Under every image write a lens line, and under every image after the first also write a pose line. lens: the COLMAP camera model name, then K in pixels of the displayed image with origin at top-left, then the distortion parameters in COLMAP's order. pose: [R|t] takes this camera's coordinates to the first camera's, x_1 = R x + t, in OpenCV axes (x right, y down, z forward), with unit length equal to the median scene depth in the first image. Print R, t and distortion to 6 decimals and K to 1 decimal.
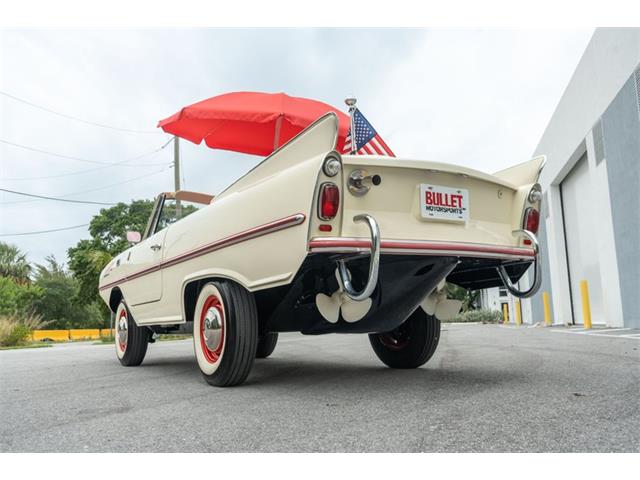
lens RADIAL K [[541.5, 0, 320.0], [0, 541.5, 240.0], [0, 0, 1]] dist [-0.004625, 0.001382]
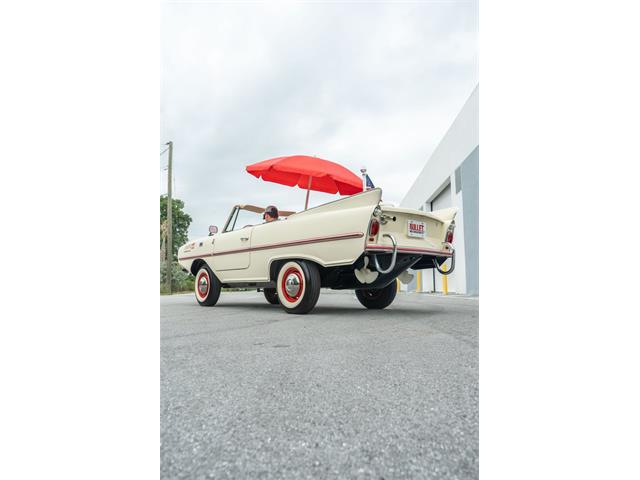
lens RADIAL K [[393.6, 0, 320.0], [0, 393.6, 240.0], [0, 0, 1]] dist [-0.001160, 0.000326]
pose [[0.984566, 0.049710, 0.167806, -0.394415], [-0.054858, 0.998151, 0.026179, -0.043266], [-0.166194, -0.034980, 0.985472, -0.458739]]
